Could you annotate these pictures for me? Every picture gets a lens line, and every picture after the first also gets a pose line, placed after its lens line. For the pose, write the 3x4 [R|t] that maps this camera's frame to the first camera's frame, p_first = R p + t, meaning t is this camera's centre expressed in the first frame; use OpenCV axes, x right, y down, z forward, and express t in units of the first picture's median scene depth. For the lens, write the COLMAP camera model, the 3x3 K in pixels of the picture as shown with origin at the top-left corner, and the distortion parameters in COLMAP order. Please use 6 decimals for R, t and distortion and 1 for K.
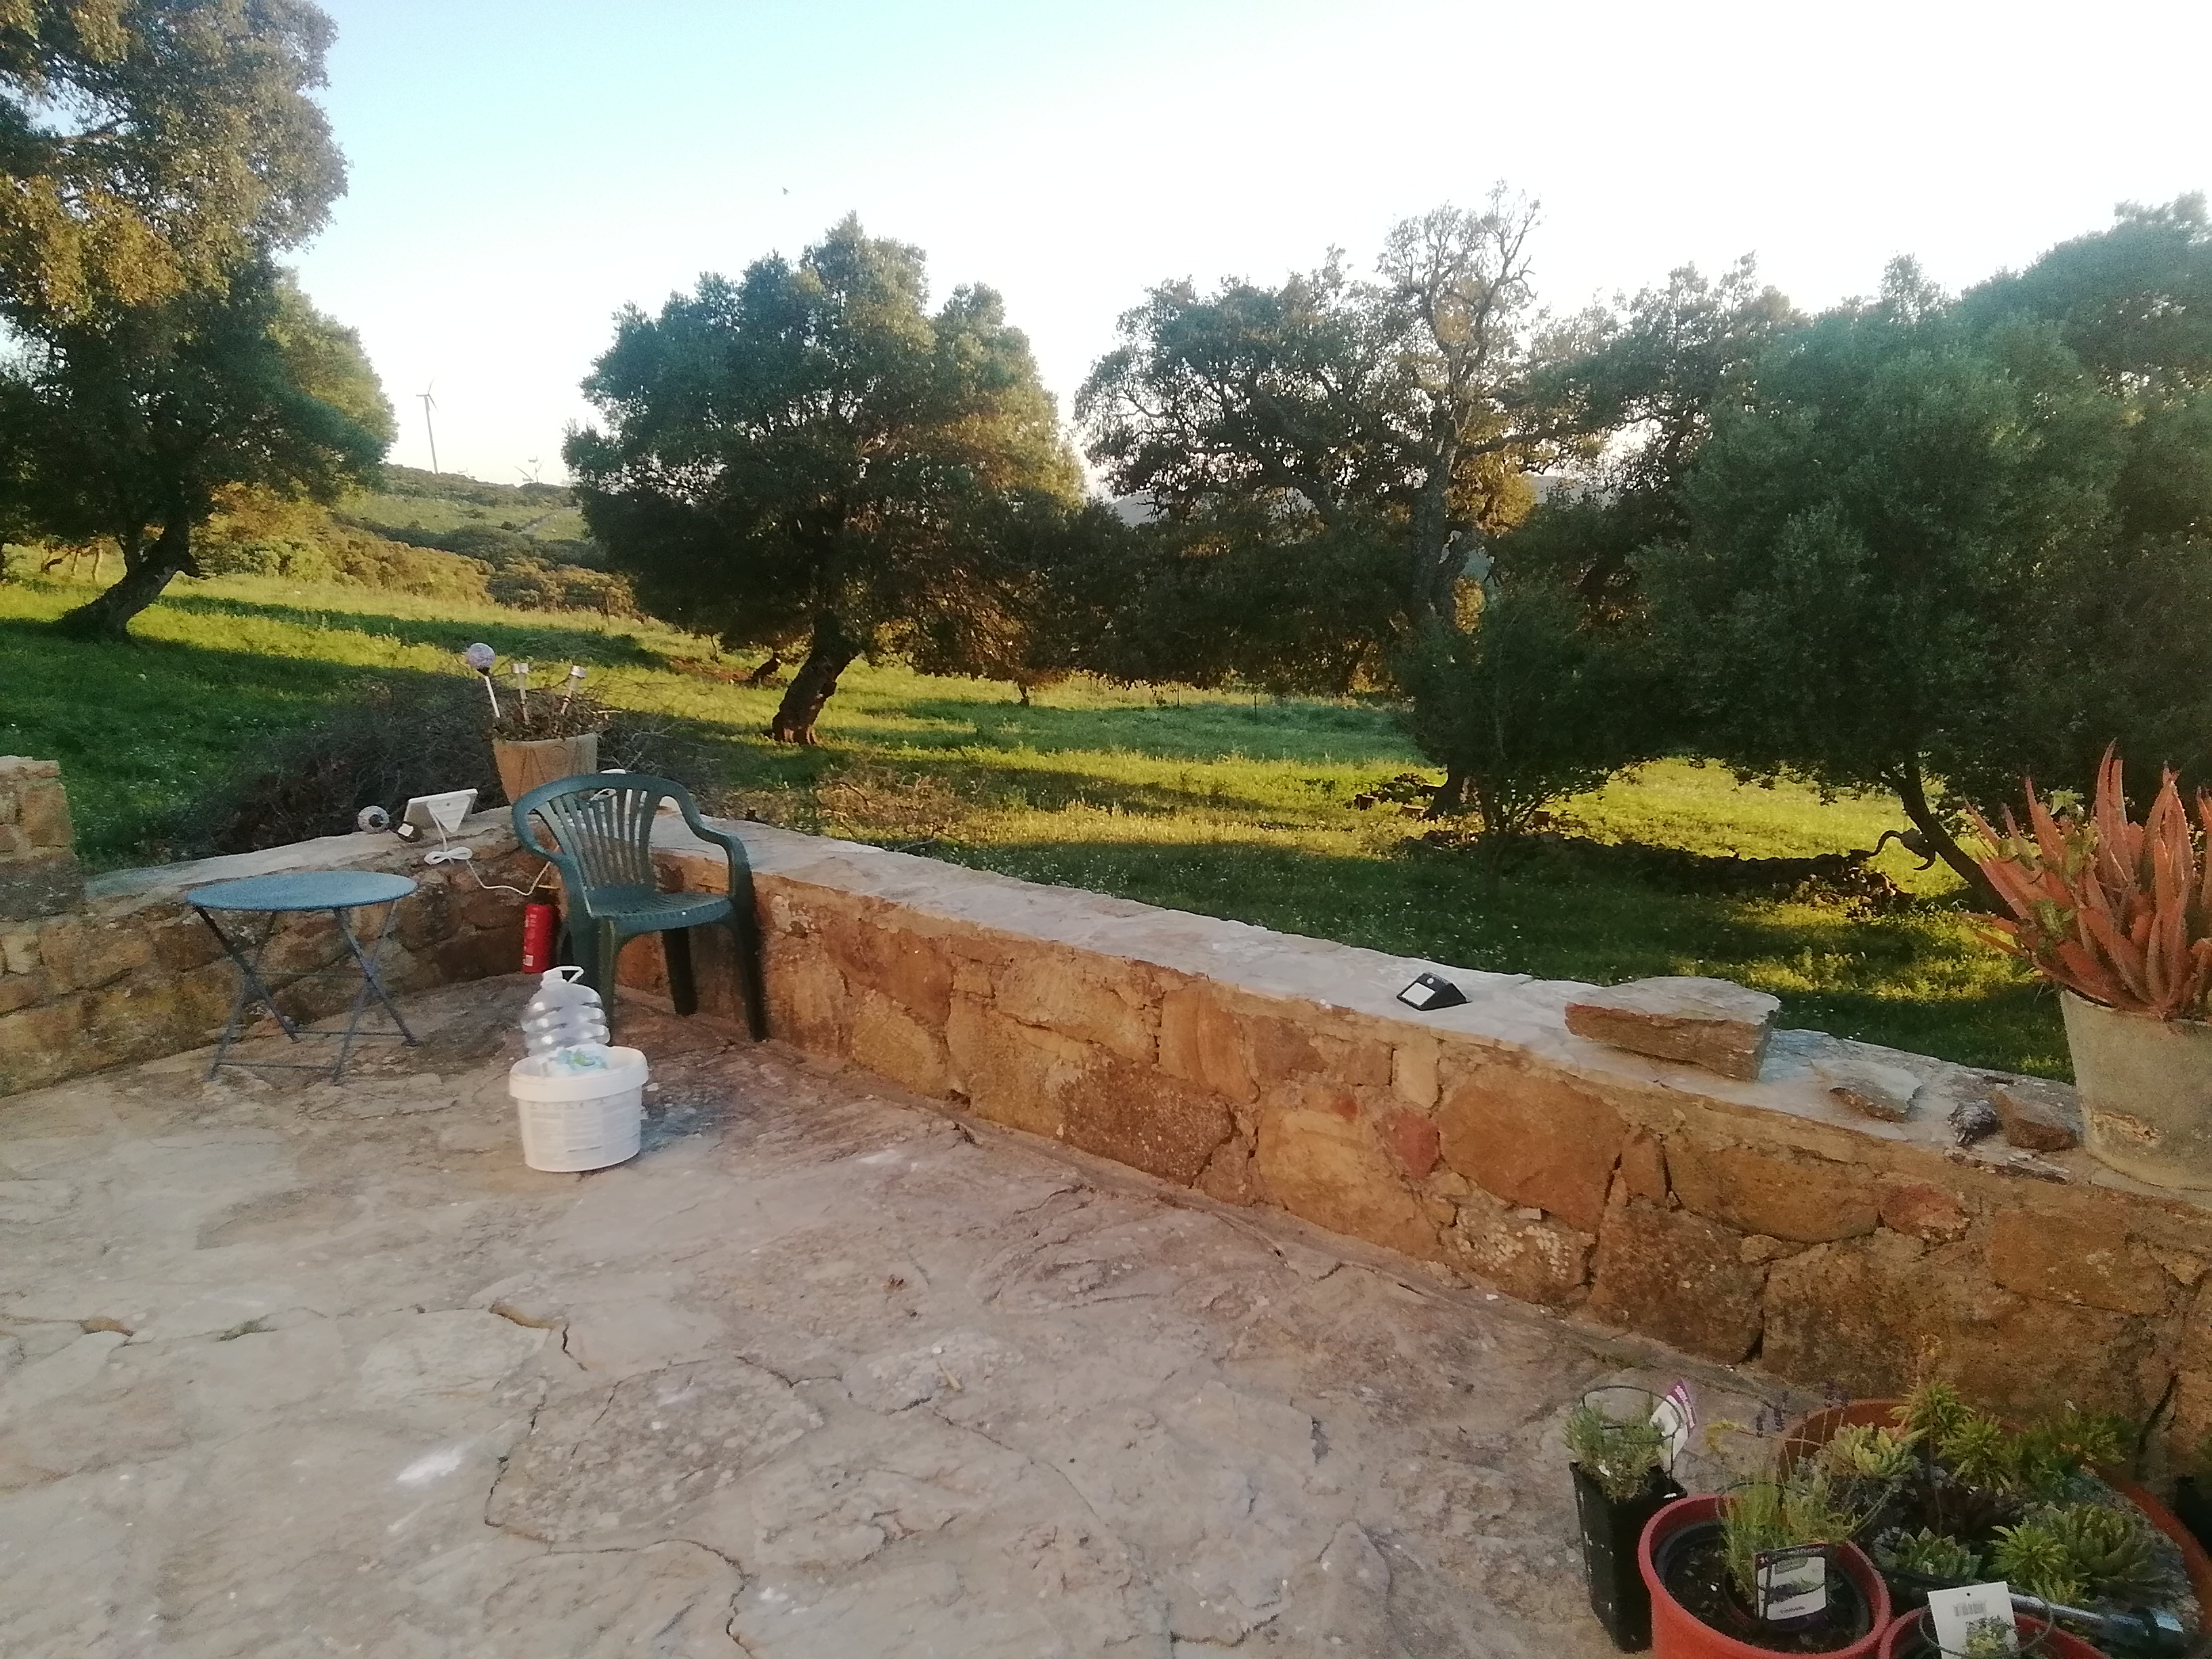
lens RADIAL K [[1529.7, 0, 1119.1], [0, 1529.7, 830.2], [0, 0, 1]] dist [0.011669, -0.021481]
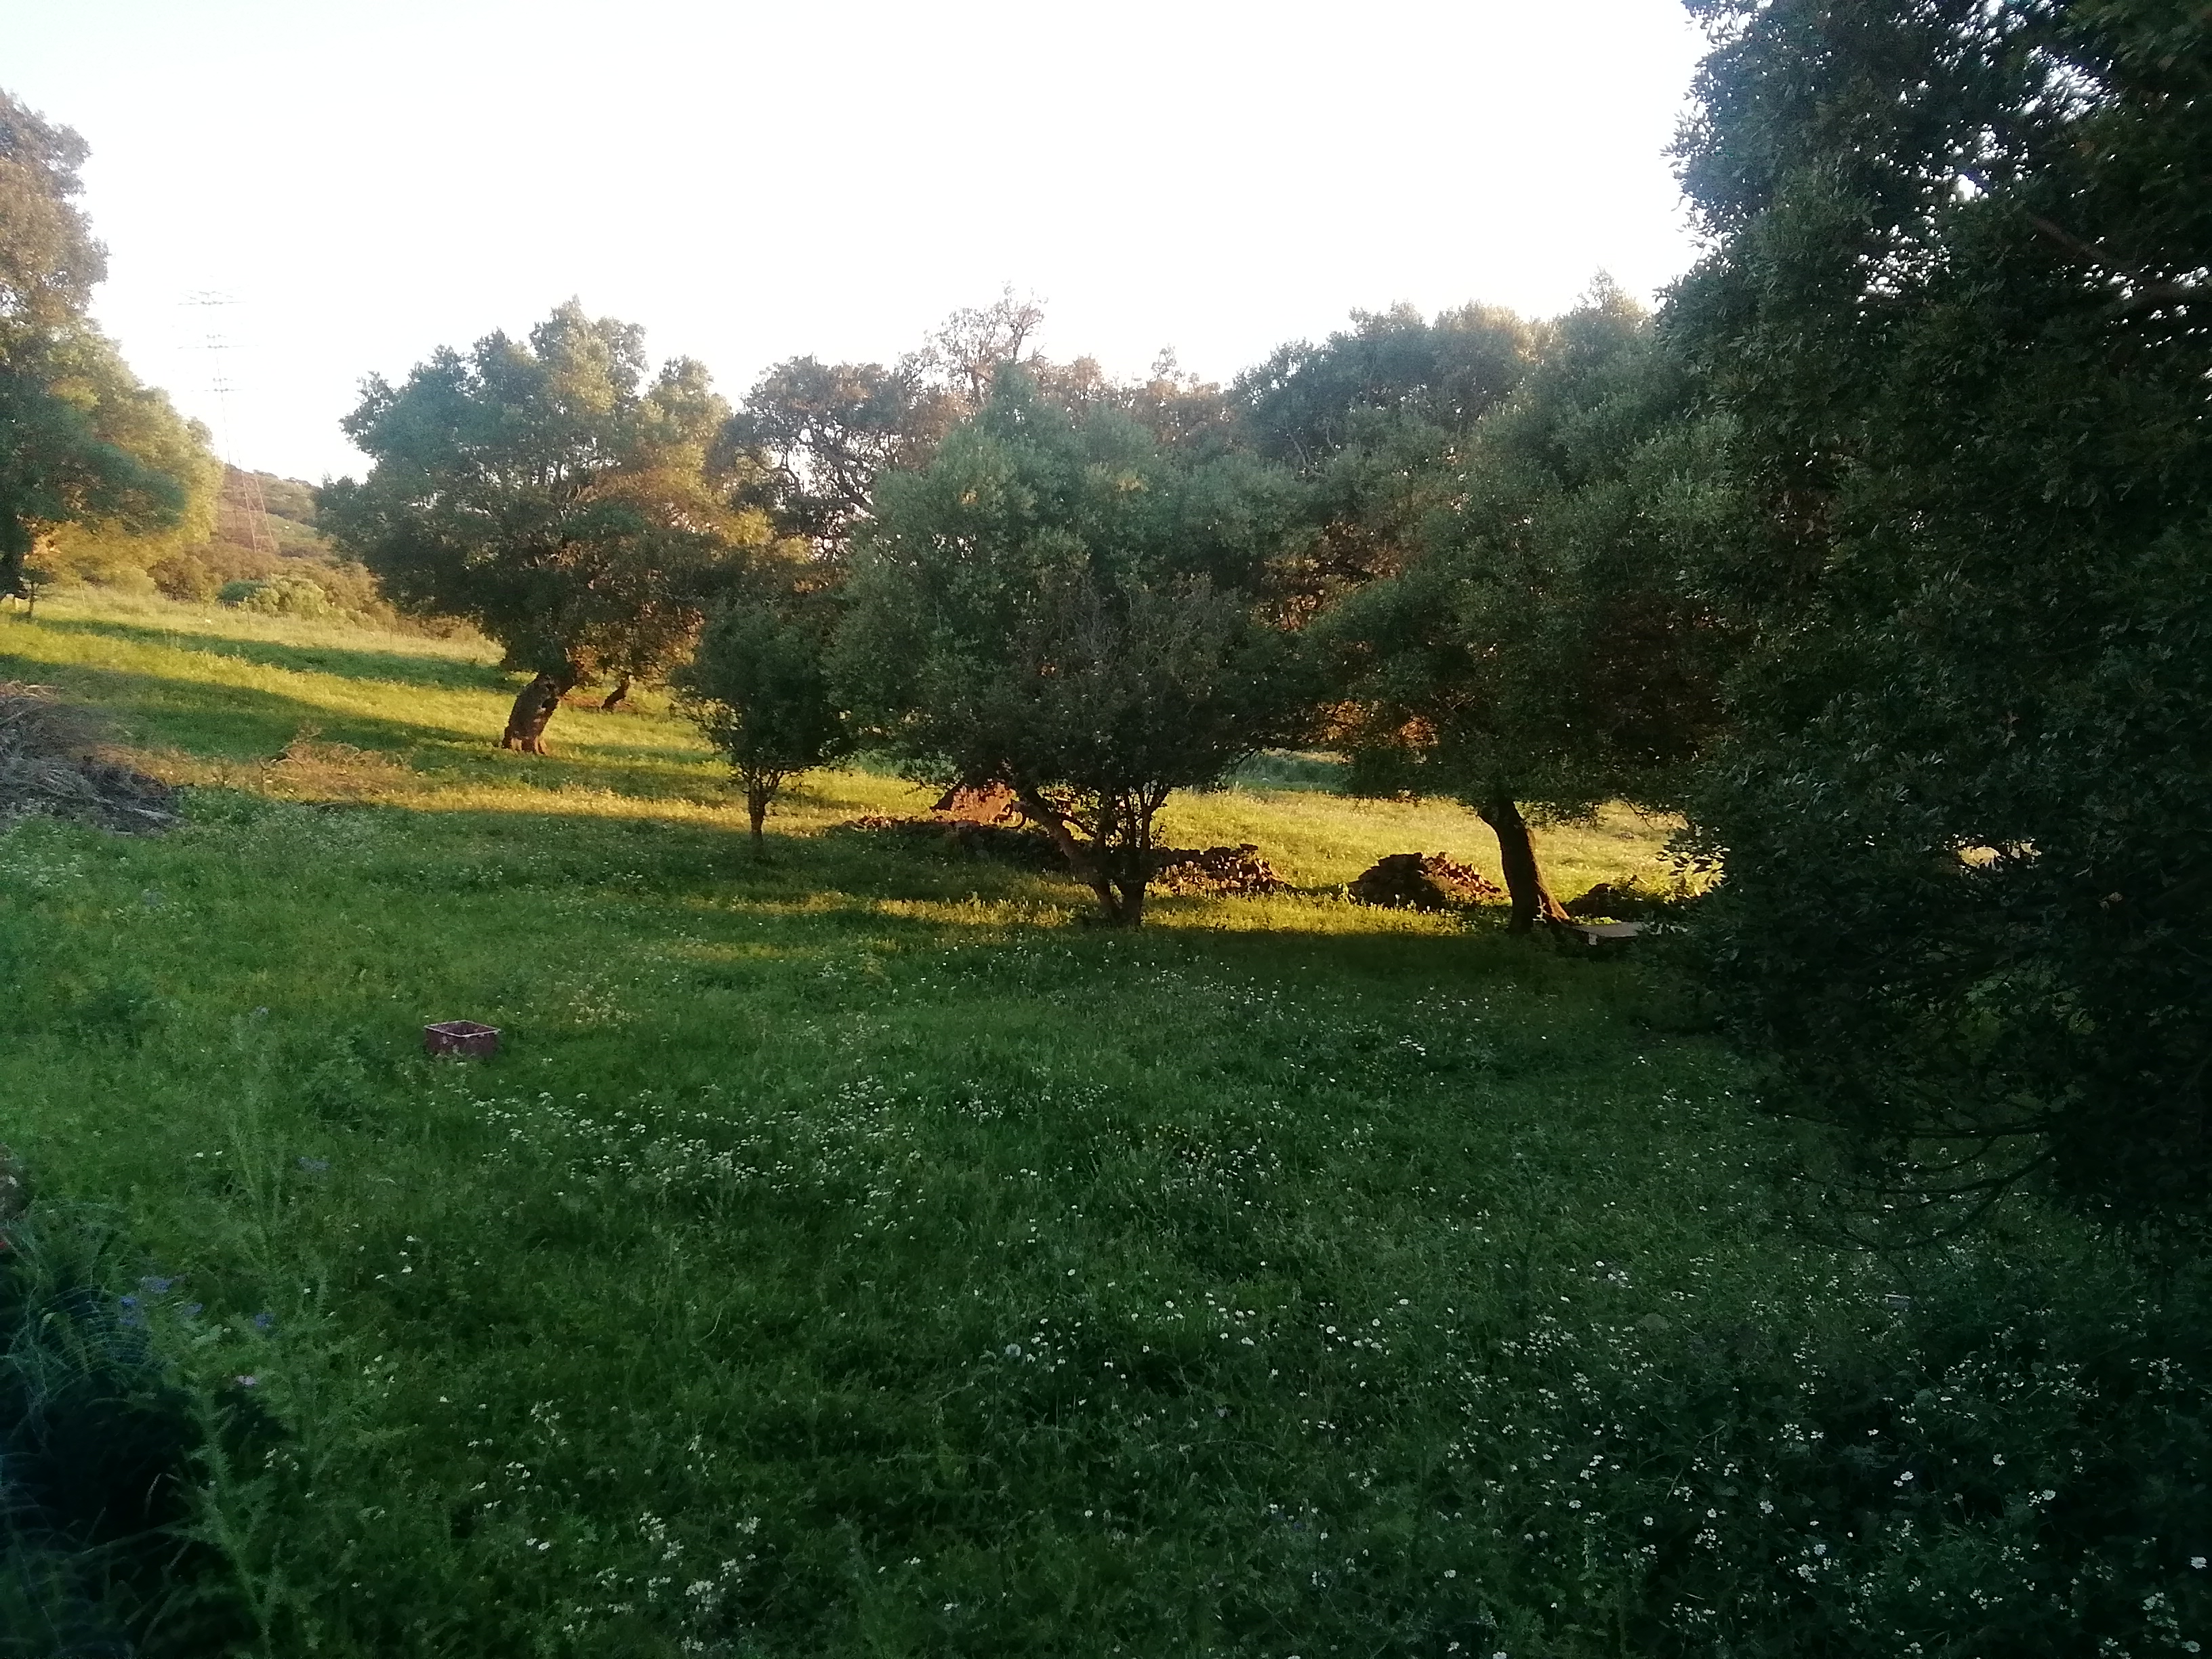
lens RADIAL K [[1529.7, 0, 1105.7], [0, 1529.7, 847.0], [0, 0, 1]] dist [0.011669, -0.021481]
pose [[0.998677, 0.024946, -0.044956, 0.285596], [-0.026059, 0.999364, -0.024326, 0.031751], [0.044320, 0.025465, 0.998693, -0.127476]]
